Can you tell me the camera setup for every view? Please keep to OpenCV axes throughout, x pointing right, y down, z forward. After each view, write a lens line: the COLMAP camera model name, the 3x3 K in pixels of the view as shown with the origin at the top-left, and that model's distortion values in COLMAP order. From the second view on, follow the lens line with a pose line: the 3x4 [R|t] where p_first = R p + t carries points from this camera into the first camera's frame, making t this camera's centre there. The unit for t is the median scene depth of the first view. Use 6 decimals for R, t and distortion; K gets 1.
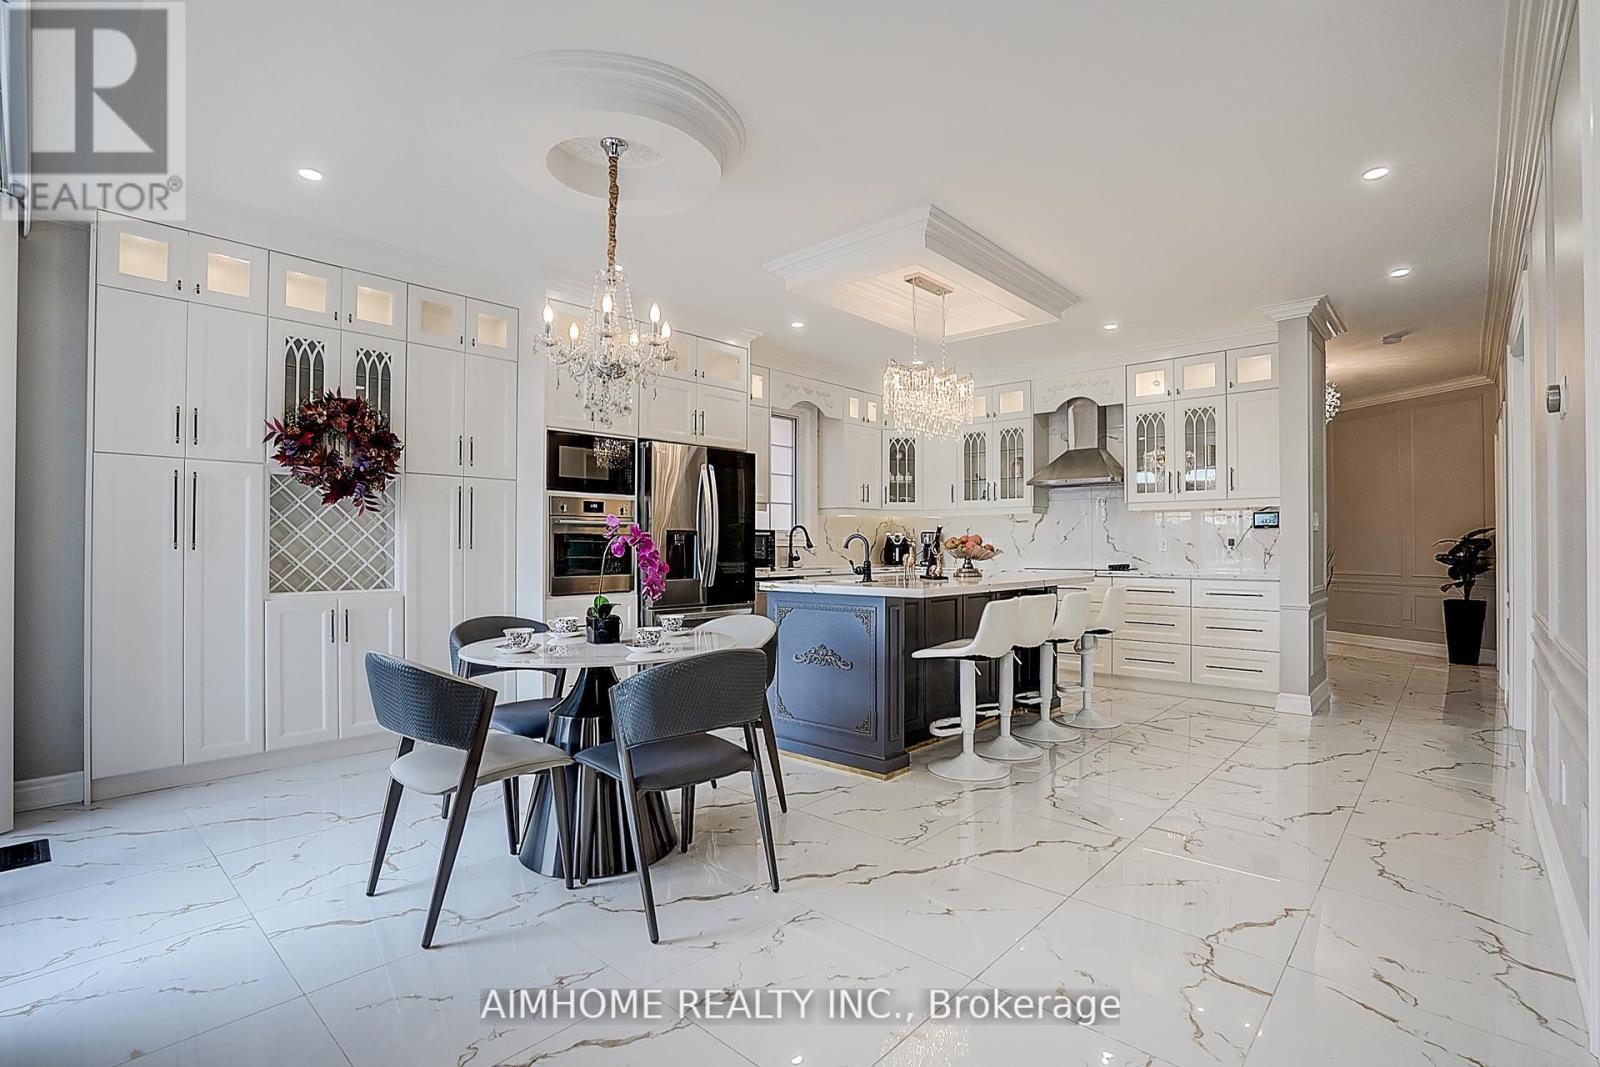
lens RADIAL K [[767.3, 0, 802.4], [0, 767.3, 510.9], [0, 0, 1]] dist [-0.013275, -0.000017]
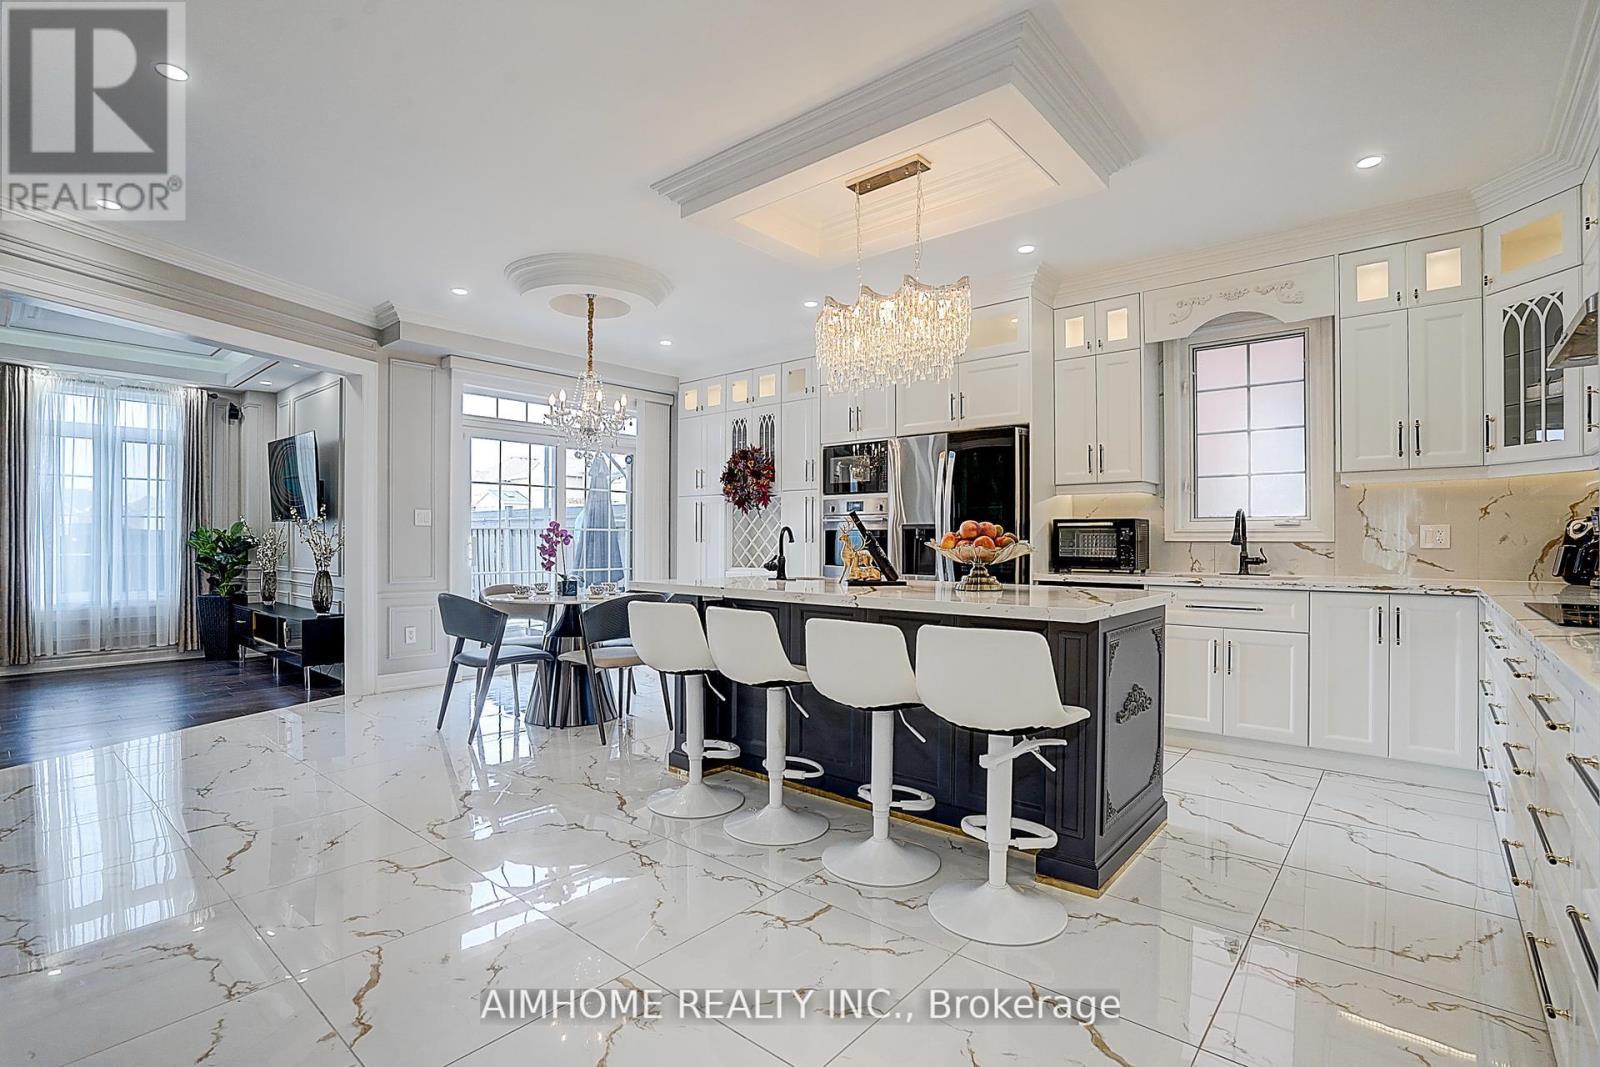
lens RADIAL K [[739.2, 0, 808.7], [0, 739.2, 533.1], [0, 0, 1]] dist [-0.003393, 0.000136]
pose [[0.063581, -0.010800, -0.997918, 0.940676], [0.042313, 0.999071, -0.008117, 0.046882], [0.997079, -0.041709, 0.063979, 0.975358]]
